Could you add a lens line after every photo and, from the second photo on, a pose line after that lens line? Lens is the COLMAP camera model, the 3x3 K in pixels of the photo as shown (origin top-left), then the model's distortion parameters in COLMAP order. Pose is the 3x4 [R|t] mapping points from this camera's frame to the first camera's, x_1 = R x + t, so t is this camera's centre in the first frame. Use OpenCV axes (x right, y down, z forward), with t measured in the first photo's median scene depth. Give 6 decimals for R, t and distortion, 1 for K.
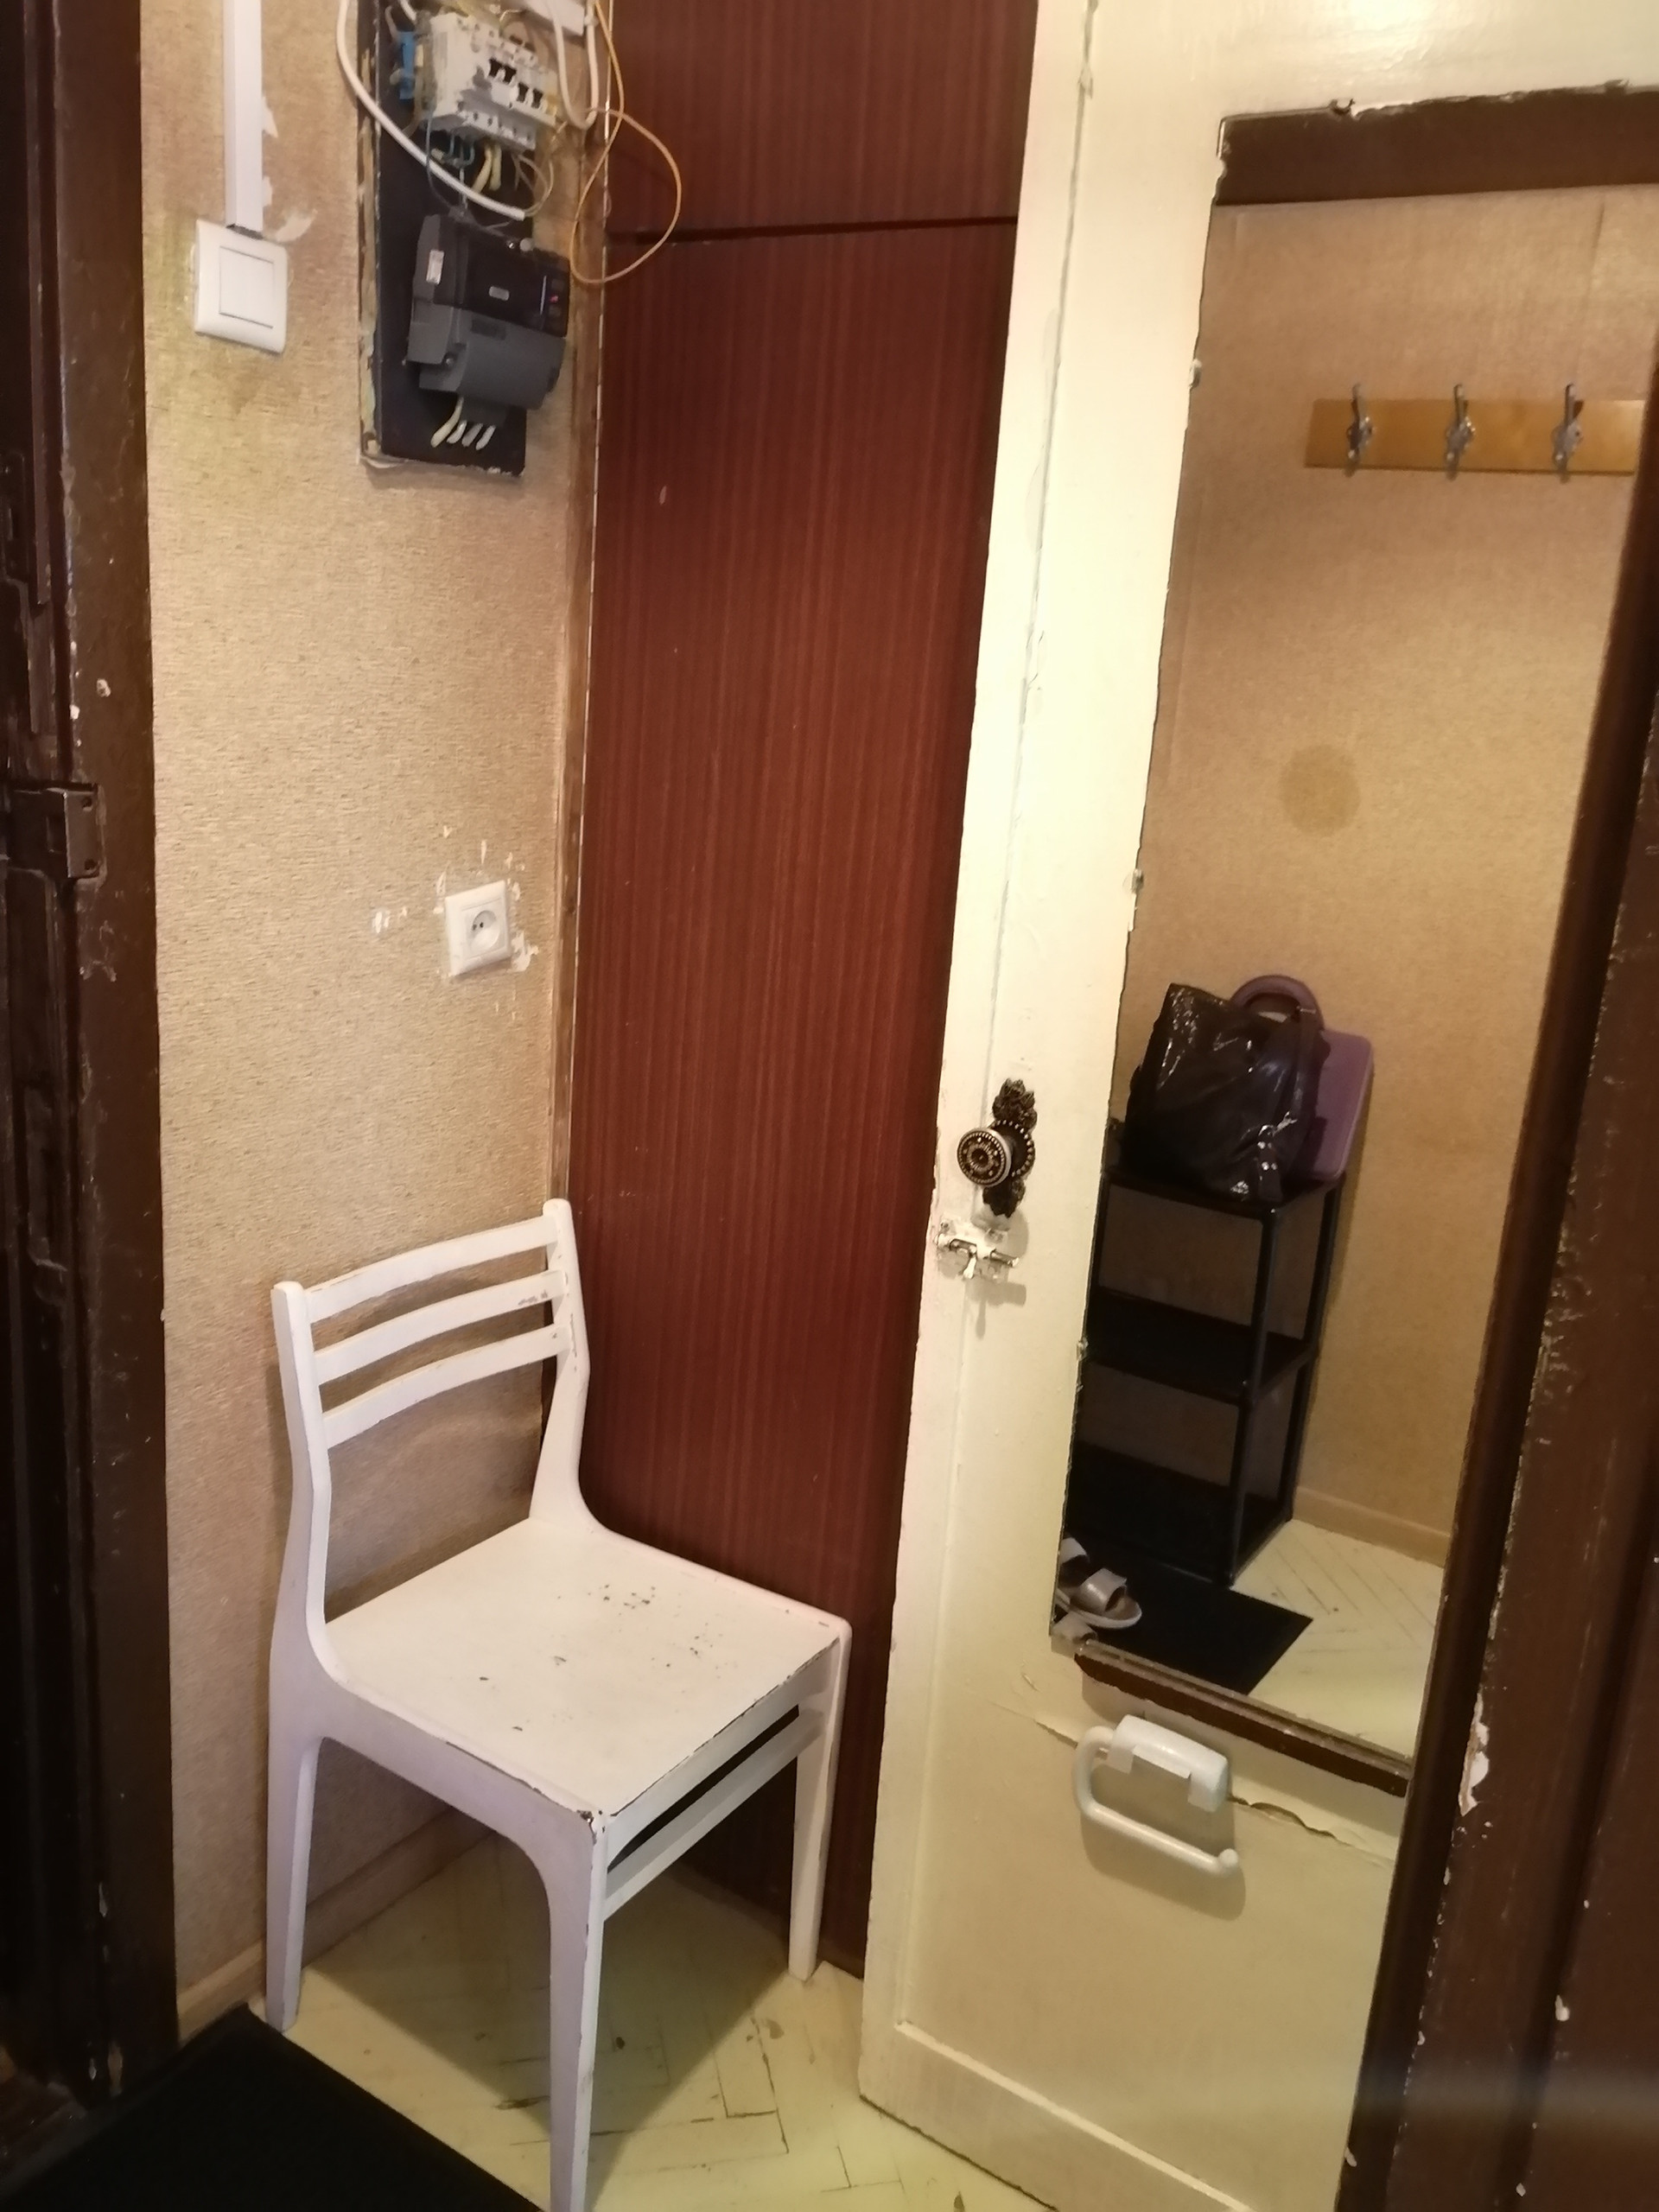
lens RADIAL K [[1772.7, 0, 828.0], [0, 1772.7, 1110.8], [0, 0, 1]] dist [0.033402, -0.058779]
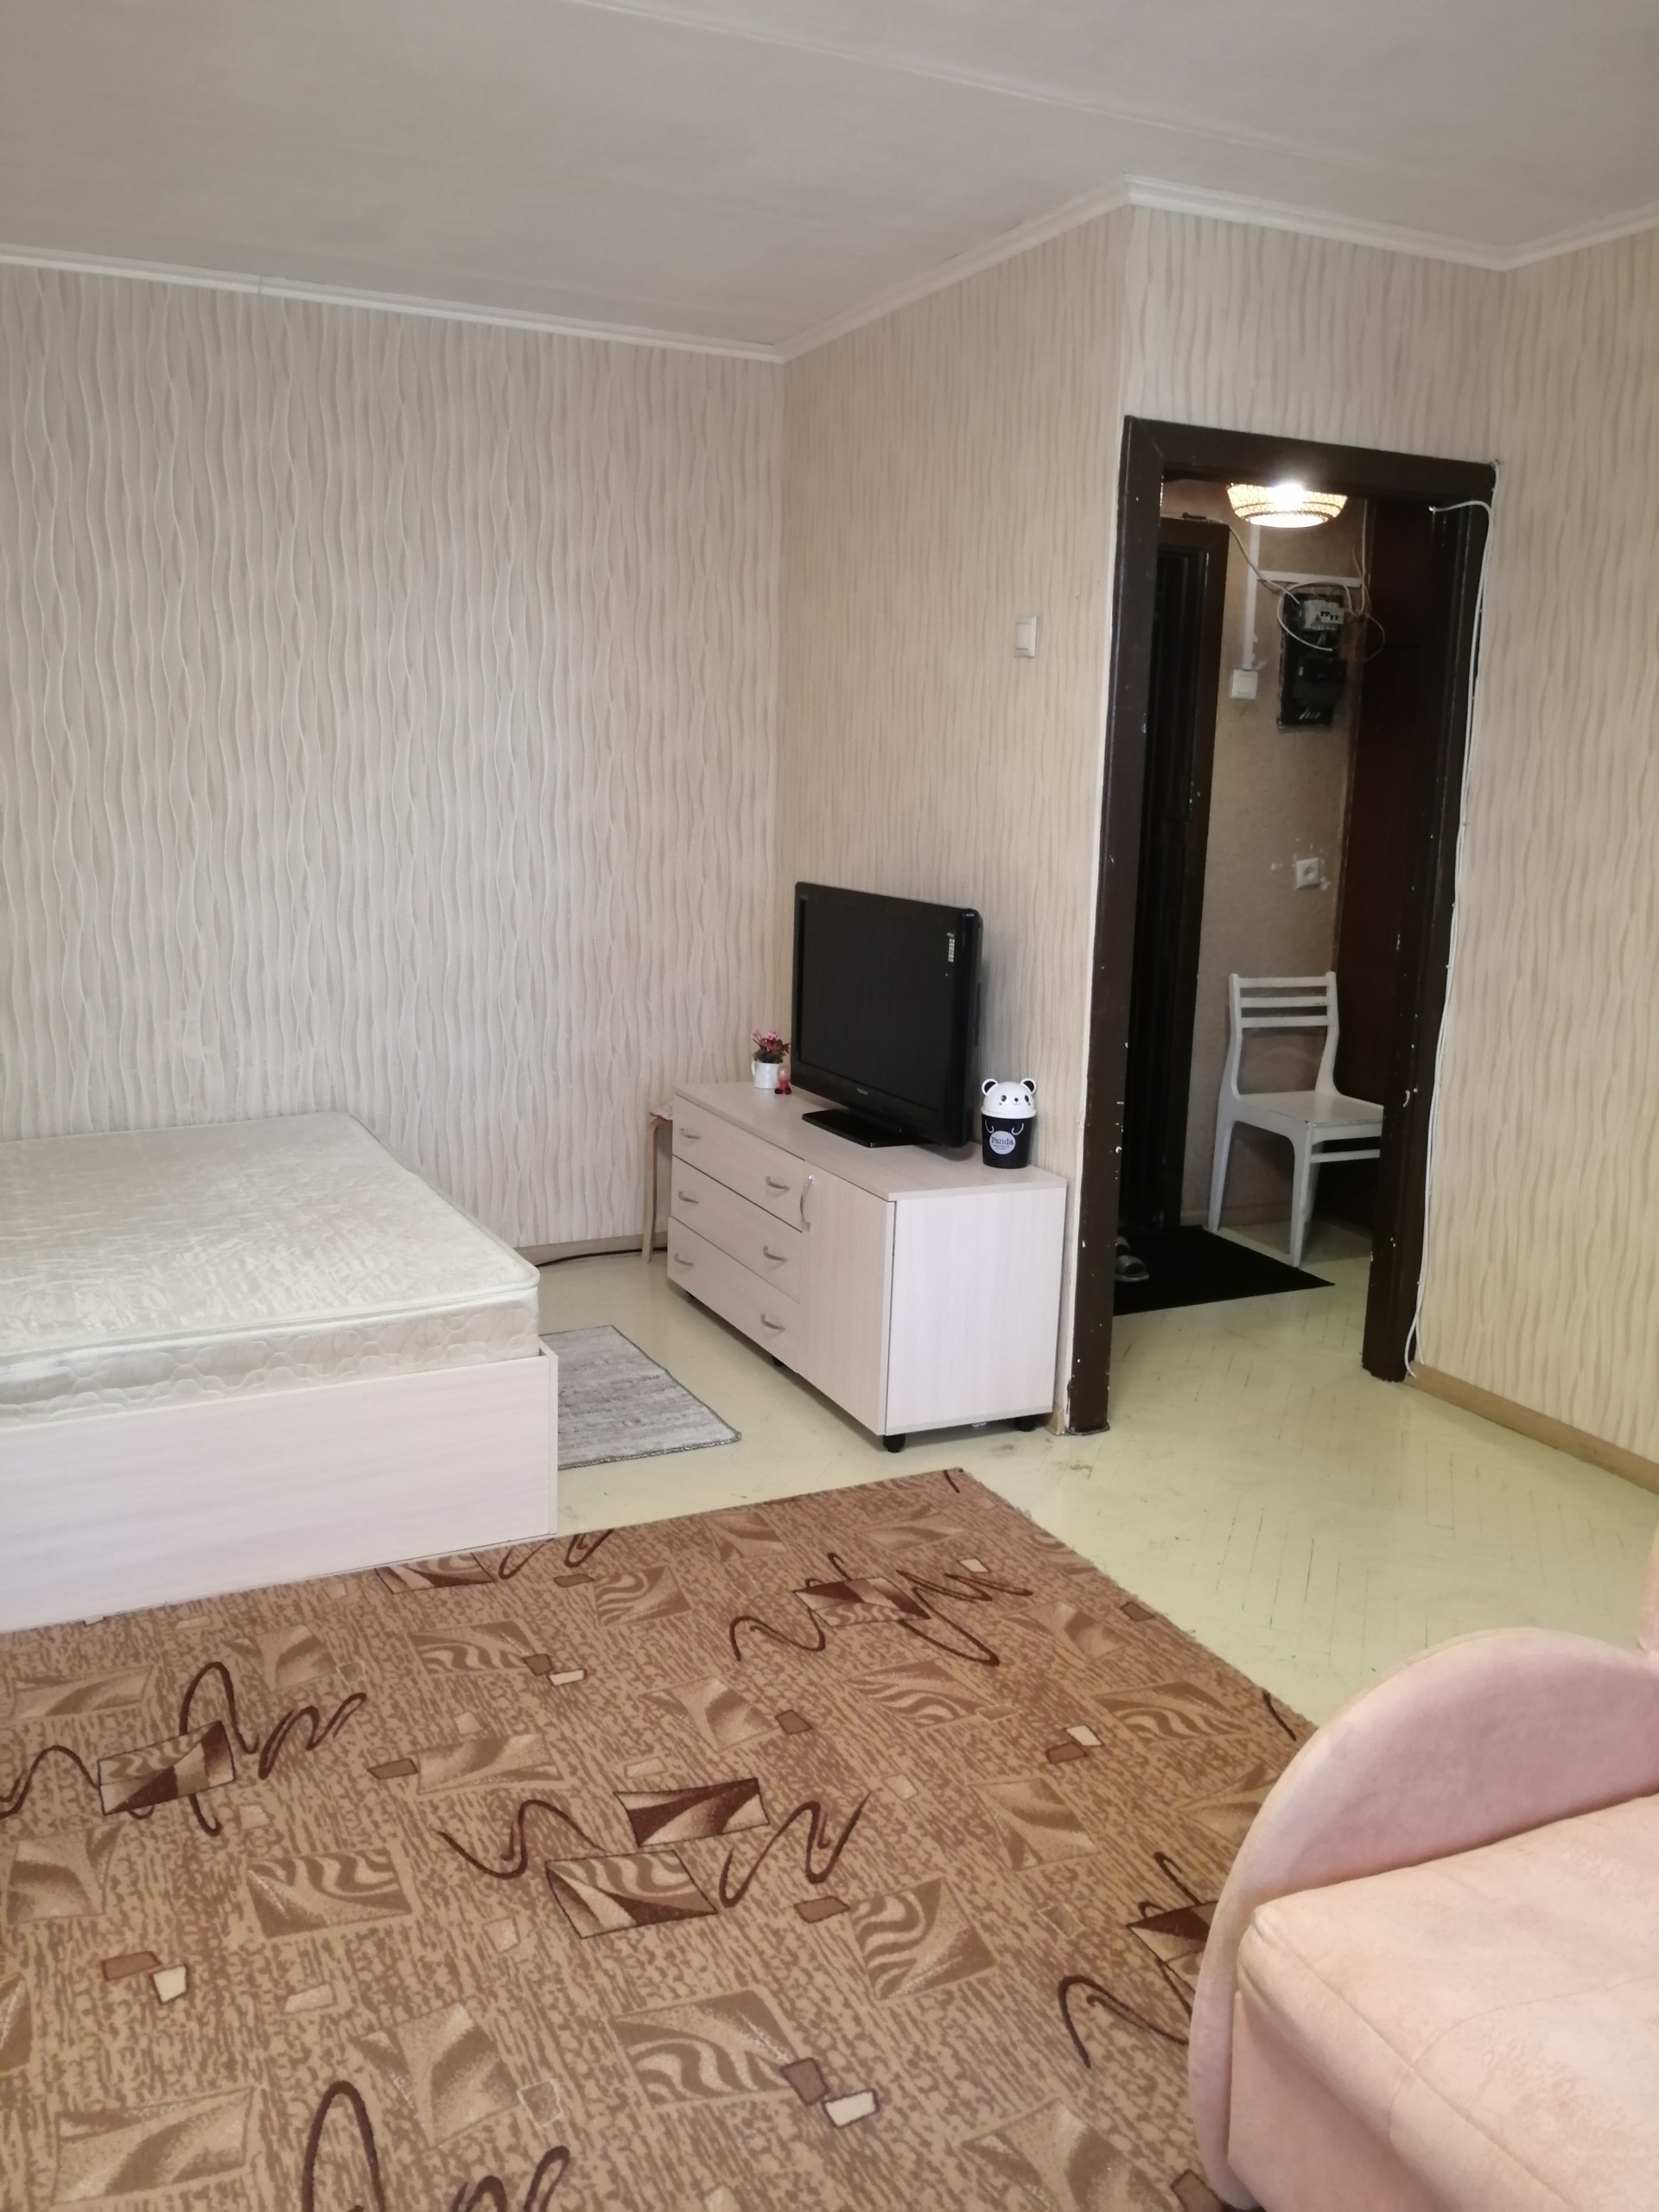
lens RADIAL K [[1733.9, 0, 829.5], [0, 1733.9, 1106.0], [0, 0, 1]] dist [0.007565, -0.040138]
pose [[0.848903, 0.055064, -0.525673, 0.760981], [-0.095543, 0.994161, -0.050152, 0.574637], [0.519842, 0.092799, 0.849207, -2.094061]]
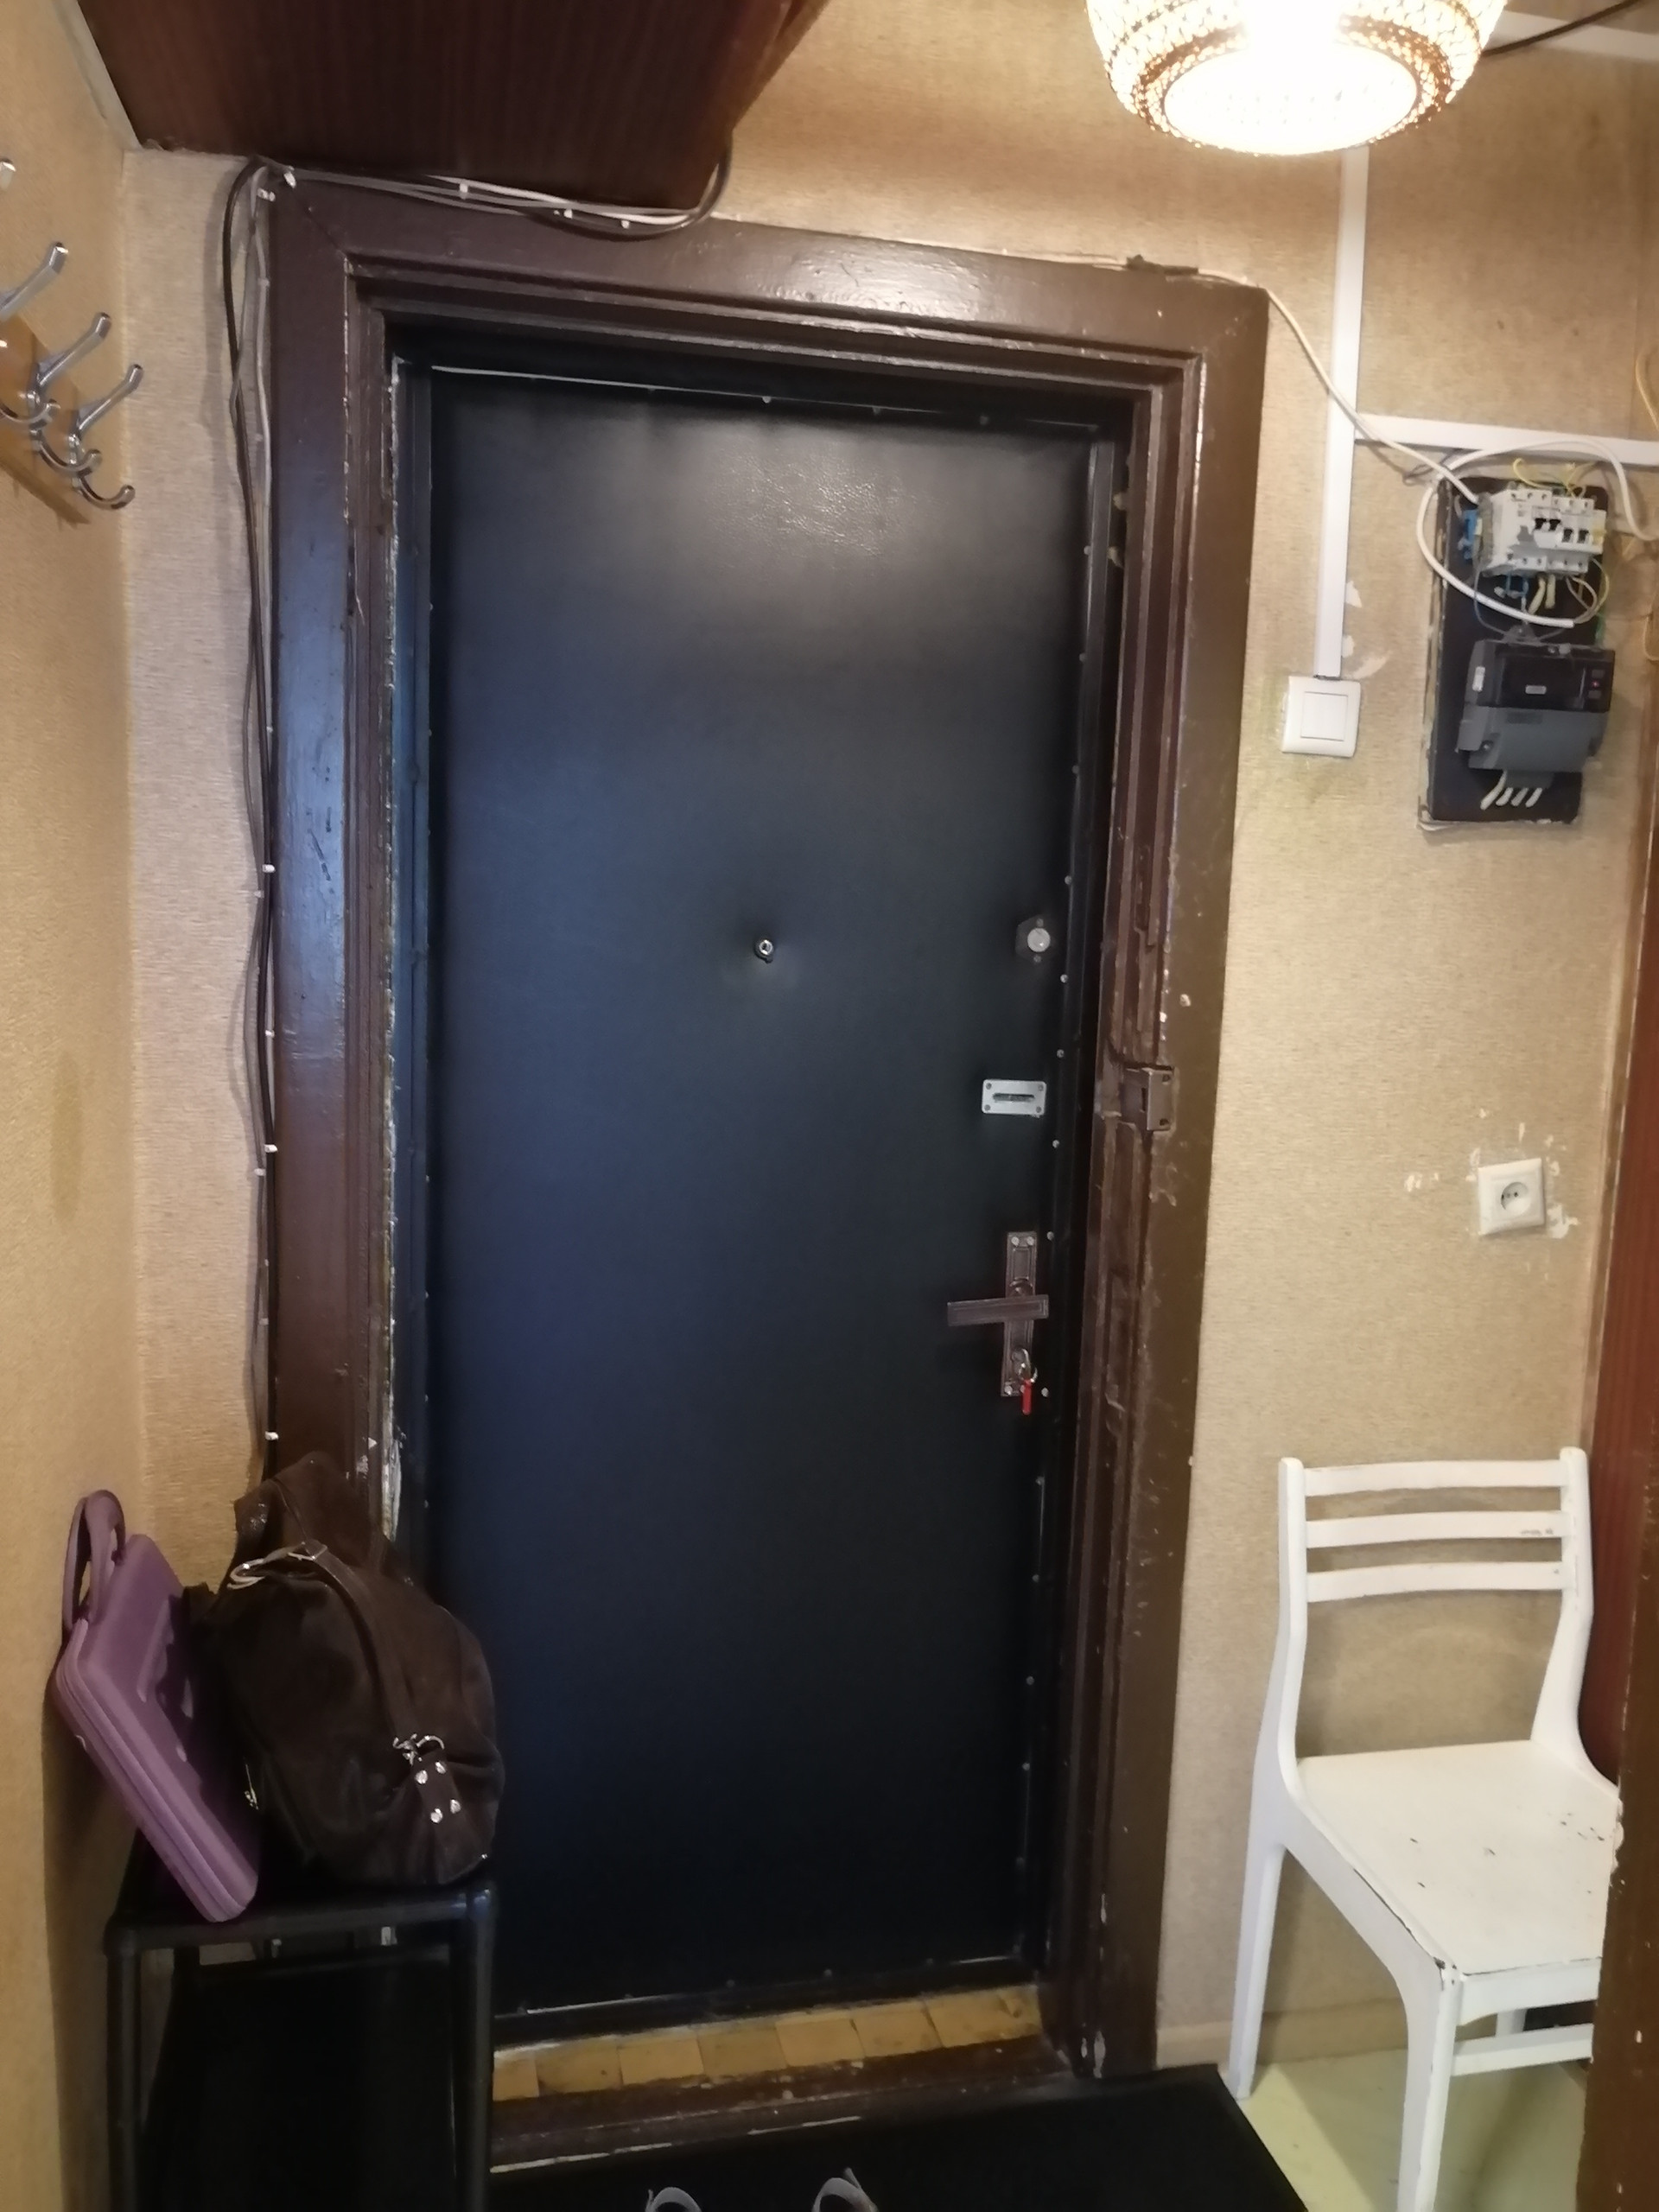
lens RADIAL K [[1779.0, 0, 817.9], [0, 1779.0, 1107.0], [0, 0, 1]] dist [0.014231, -0.030790]
pose [[0.713046, 0.046788, -0.699554, 0.331740], [-0.155983, 0.983351, -0.093223, 0.021883], [0.683545, 0.175591, 0.708473, -0.169609]]
